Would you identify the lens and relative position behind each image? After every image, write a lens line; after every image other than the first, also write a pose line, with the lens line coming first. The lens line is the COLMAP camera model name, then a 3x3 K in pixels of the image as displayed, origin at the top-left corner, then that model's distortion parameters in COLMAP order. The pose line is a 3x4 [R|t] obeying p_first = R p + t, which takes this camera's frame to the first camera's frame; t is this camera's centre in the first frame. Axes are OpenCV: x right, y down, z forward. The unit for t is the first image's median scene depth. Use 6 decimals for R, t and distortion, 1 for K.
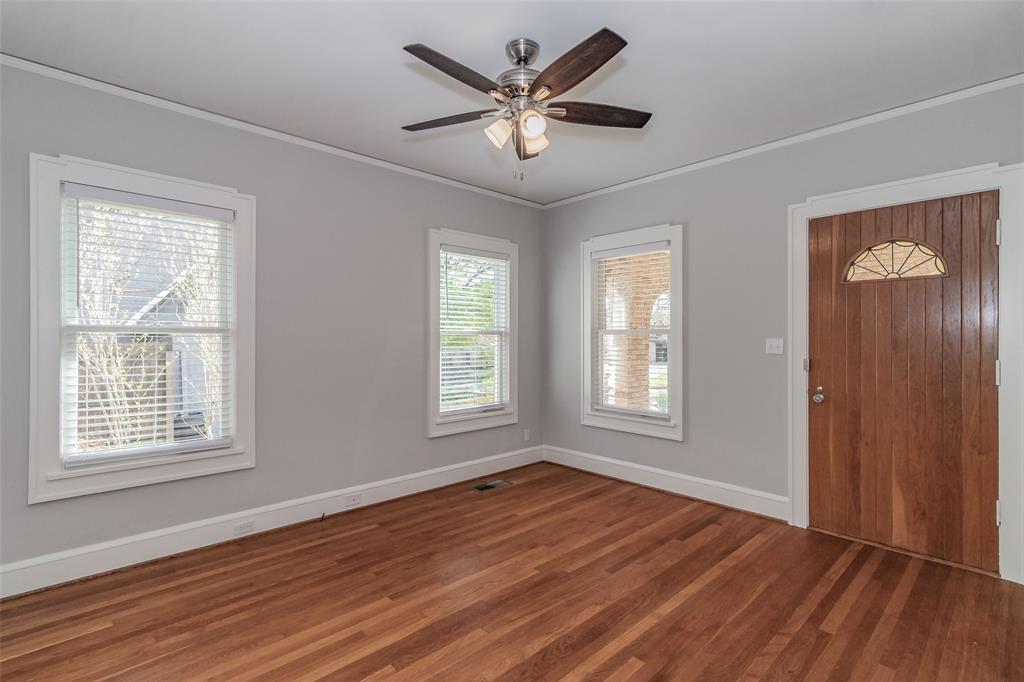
lens RADIAL K [[478.4, 0, 503.2], [0, 478.4, 341.0], [0, 0, 1]] dist [0.010939, -0.000100]
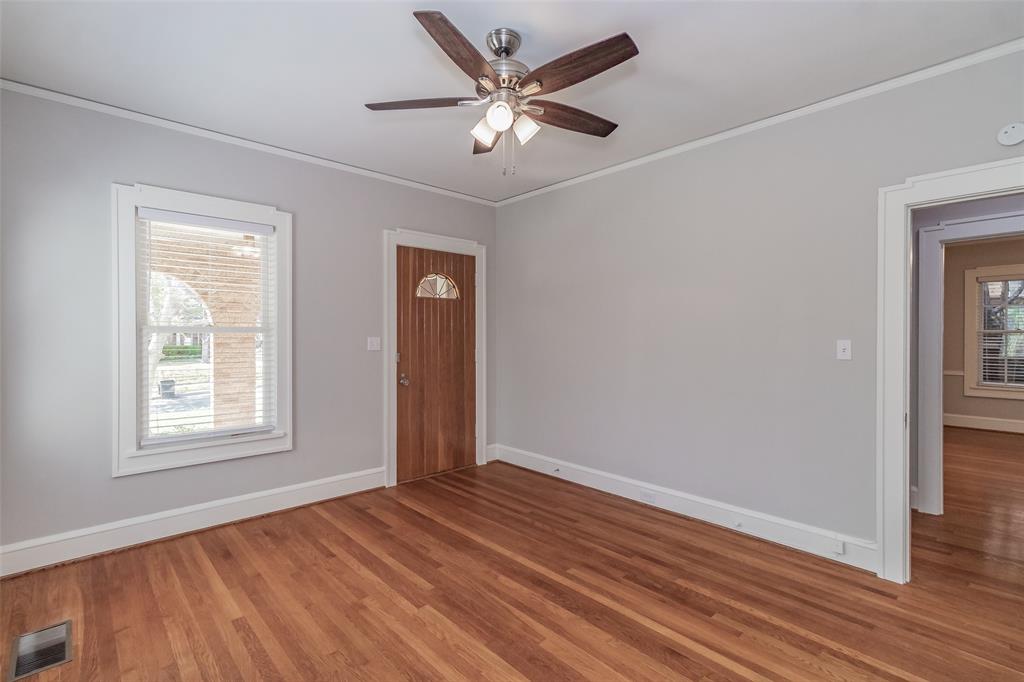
lens RADIAL K [[478.4, 0, 515.3], [0, 478.4, 337.4], [0, 0, 1]] dist [0.010939, -0.000100]
pose [[0.006587, -0.007444, 0.999951, -0.686569], [0.005973, 0.999955, 0.007405, -0.013143], [-0.999960, 0.005924, 0.006632, 0.711207]]
